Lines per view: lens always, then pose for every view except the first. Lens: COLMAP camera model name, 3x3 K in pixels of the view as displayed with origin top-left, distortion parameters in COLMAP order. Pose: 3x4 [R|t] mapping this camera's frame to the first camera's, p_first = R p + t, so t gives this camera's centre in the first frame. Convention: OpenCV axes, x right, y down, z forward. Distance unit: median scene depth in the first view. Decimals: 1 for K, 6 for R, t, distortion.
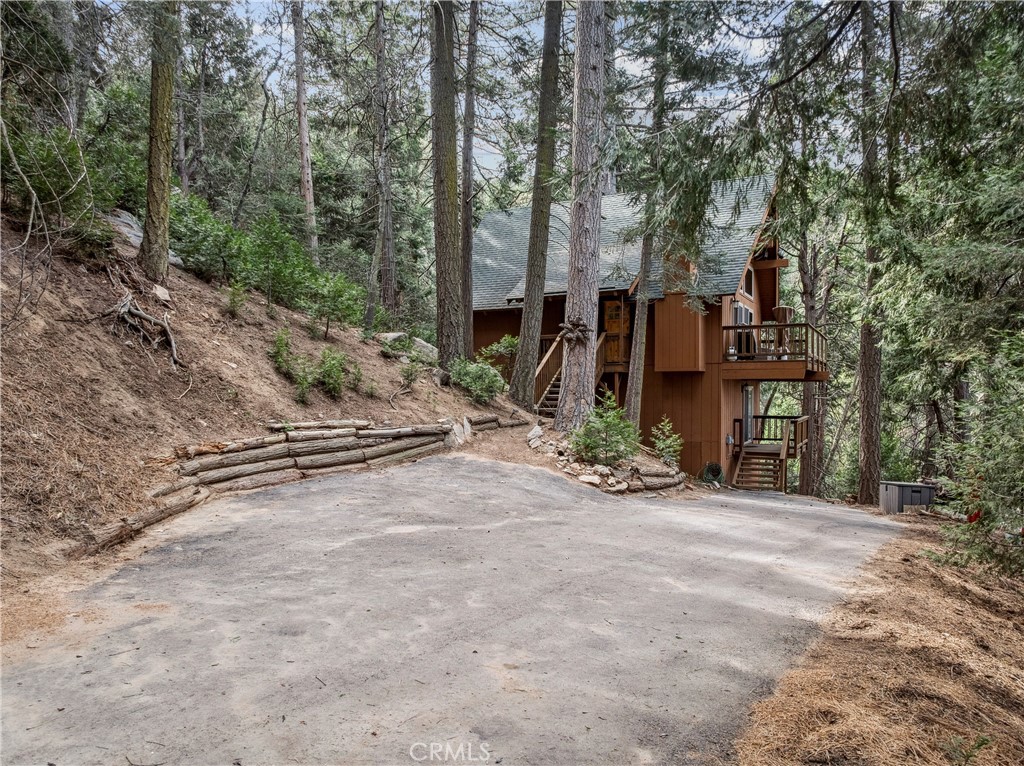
lens RADIAL K [[741.2, 0, 513.3], [0, 741.2, 418.9], [0, 0, 1]] dist [-0.034182, -0.001221]
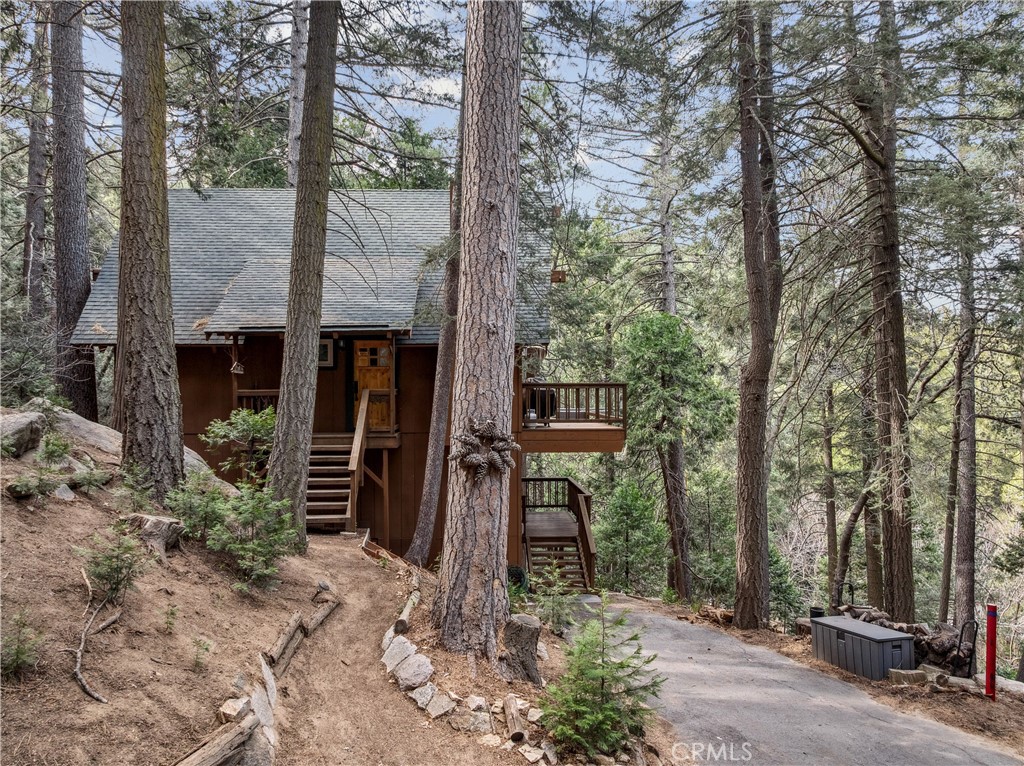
lens RADIAL K [[724.7, 0, 512.0], [0, 724.7, 383.0], [0, 0, 1]] dist [-0.028775, 0.000825]
pose [[0.857189, 0.005845, 0.514969, -0.098347], [0.017139, 0.999058, -0.039867, -0.089496], [-0.514717, 0.042999, 0.856281, 0.347118]]
